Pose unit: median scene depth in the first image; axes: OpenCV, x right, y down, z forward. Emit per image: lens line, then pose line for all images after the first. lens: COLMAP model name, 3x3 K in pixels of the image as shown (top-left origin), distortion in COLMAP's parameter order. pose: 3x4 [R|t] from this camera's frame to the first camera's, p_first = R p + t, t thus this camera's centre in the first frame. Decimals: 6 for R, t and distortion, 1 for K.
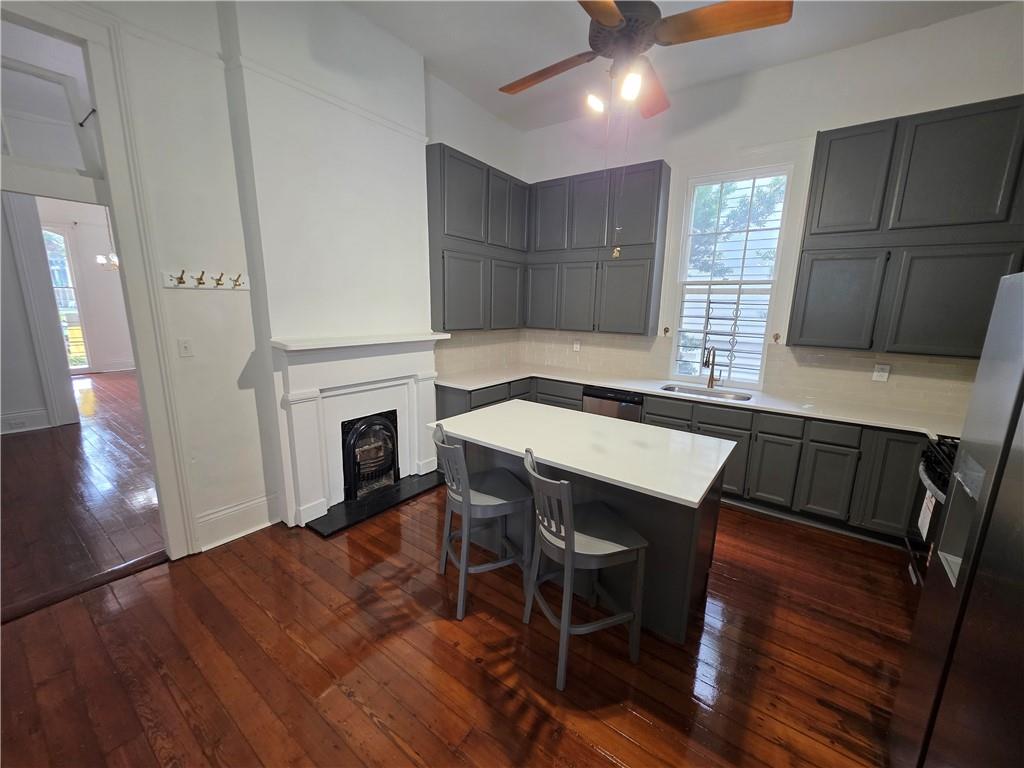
lens RADIAL K [[408.5, 0, 514.9], [0, 408.5, 384.8], [0, 0, 1]] dist [0.003087, -0.001058]
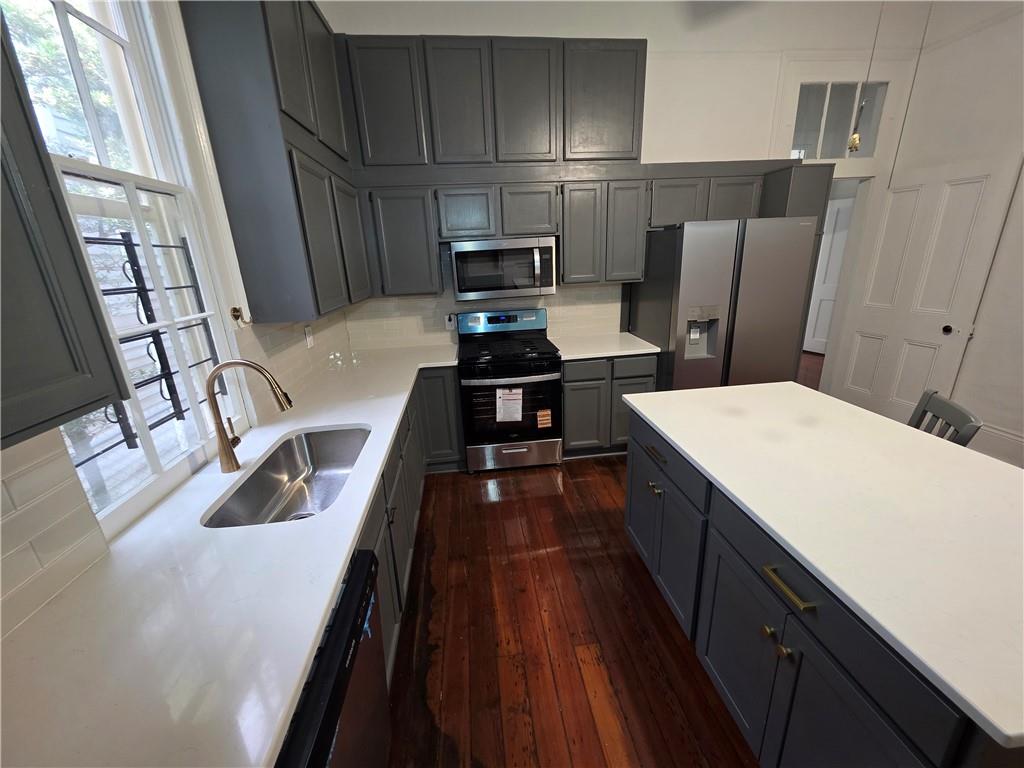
lens RADIAL K [[408.5, 0, 519.4], [0, 408.5, 384.1], [0, 0, 1]] dist [0.003087, -0.001058]
pose [[-0.681106, -0.215585, 0.699727, 0.043733], [0.167527, 0.884432, 0.435562, -0.202726], [-0.712761, 0.413887, -0.566276, 1.083445]]
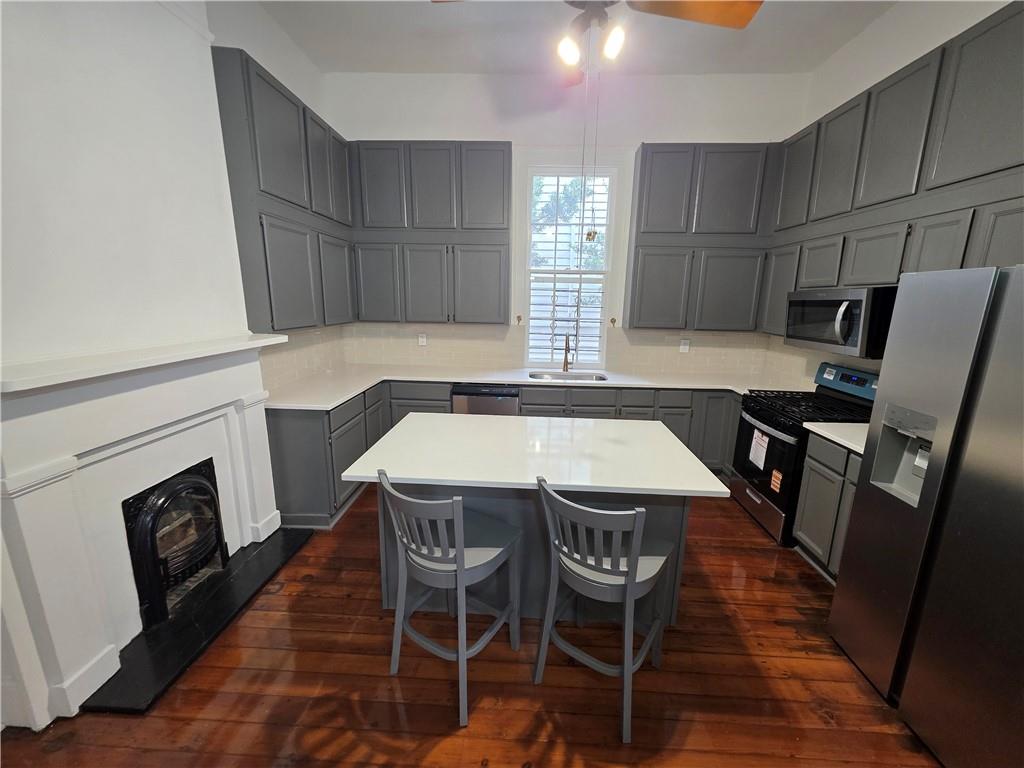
lens RADIAL K [[408.5, 0, 515.2], [0, 408.5, 383.0], [0, 0, 1]] dist [0.003087, -0.001058]
pose [[0.831403, -0.122411, 0.542018, -0.229929], [0.108001, 0.992430, 0.058471, -0.042246], [-0.545073, 0.009926, 0.838330, 0.196774]]
